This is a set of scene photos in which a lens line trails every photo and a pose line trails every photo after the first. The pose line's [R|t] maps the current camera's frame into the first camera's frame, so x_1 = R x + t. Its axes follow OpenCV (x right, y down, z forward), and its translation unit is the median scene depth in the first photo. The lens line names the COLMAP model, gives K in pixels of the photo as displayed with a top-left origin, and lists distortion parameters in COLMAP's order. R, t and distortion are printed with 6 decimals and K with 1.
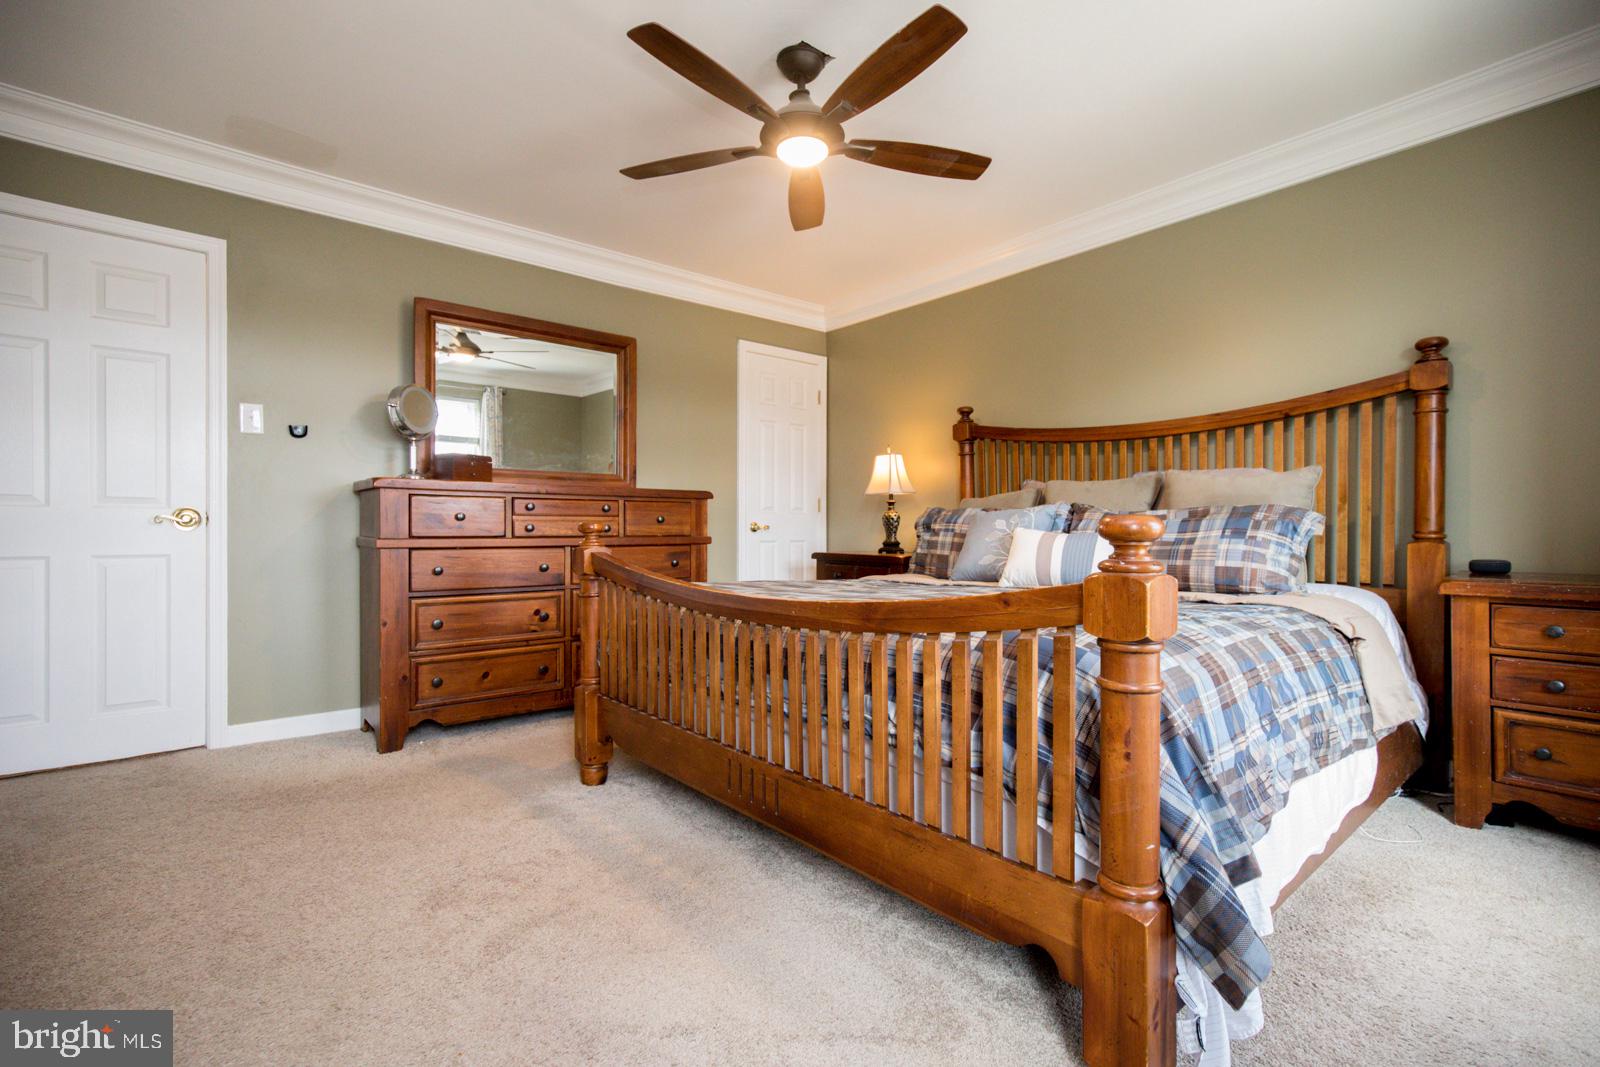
lens RADIAL K [[696.6, 0, 803.0], [0, 696.6, 546.4], [0, 0, 1]] dist [-0.000414, 0.000072]
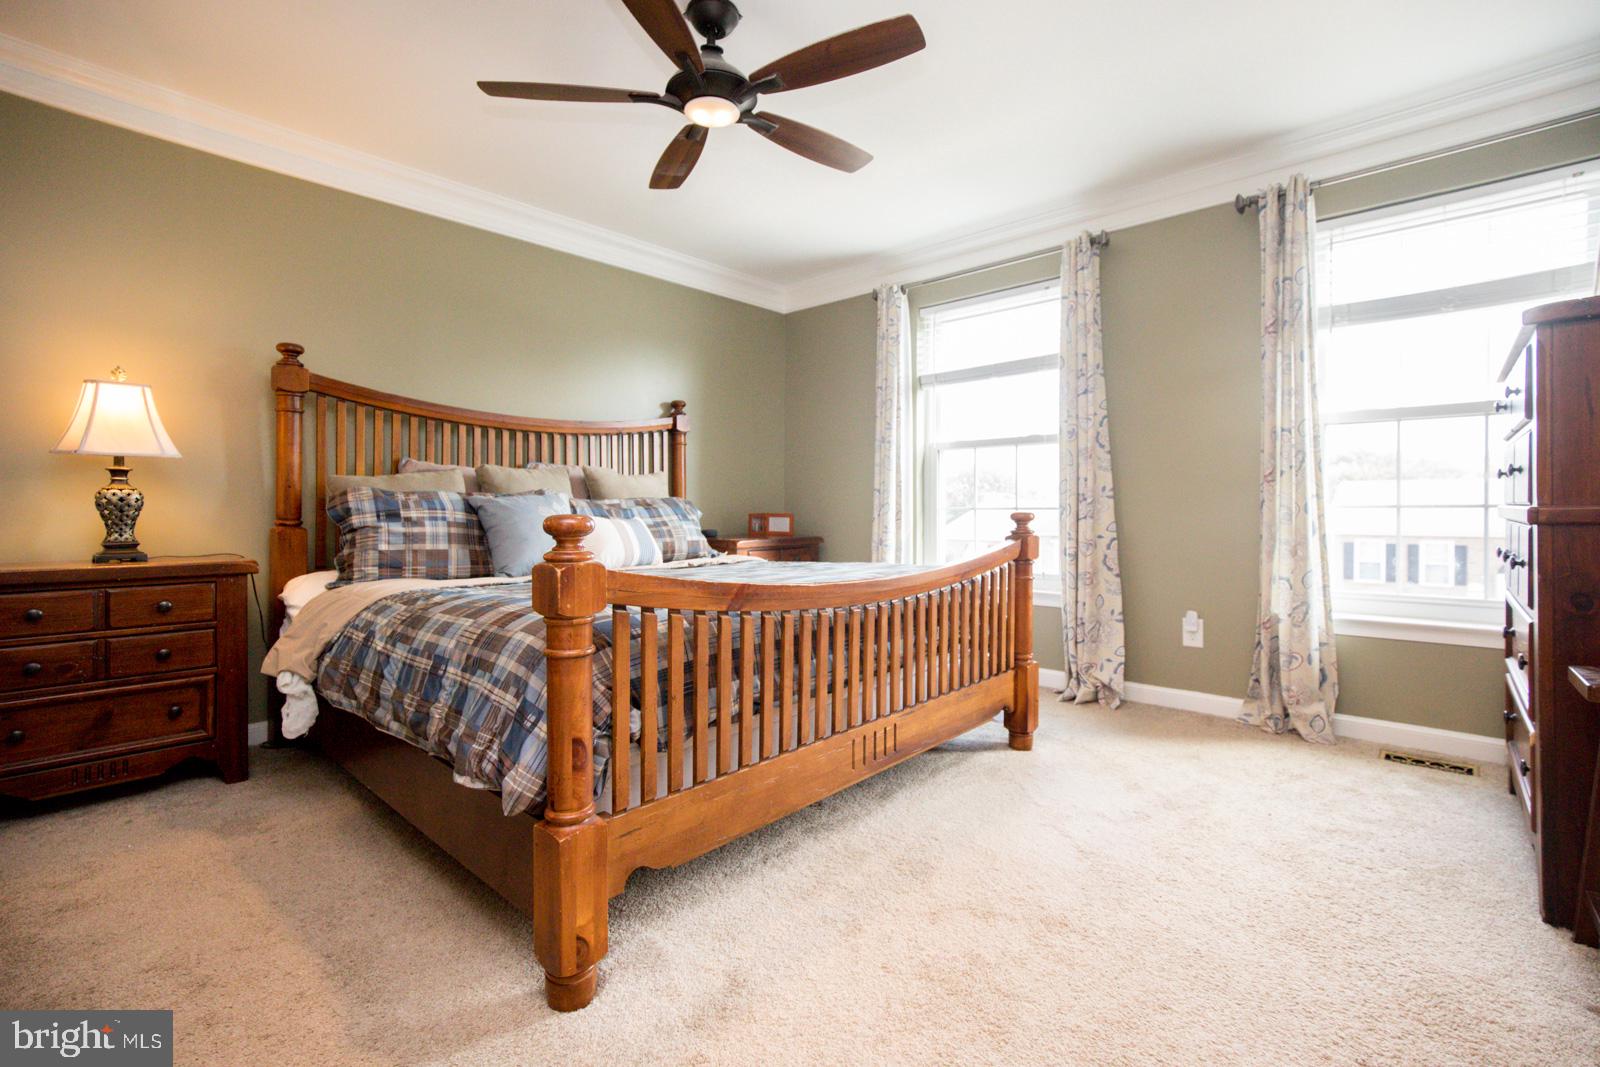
lens RADIAL K [[743.4, 0, 810.4], [0, 743.4, 527.9], [0, 0, 1]] dist [-0.013450, 0.000685]
pose [[-0.134098, -0.029935, 0.990516, -0.949877], [0.025252, 0.999116, 0.033613, -0.041802], [-0.990646, 0.029520, -0.133223, 0.958031]]
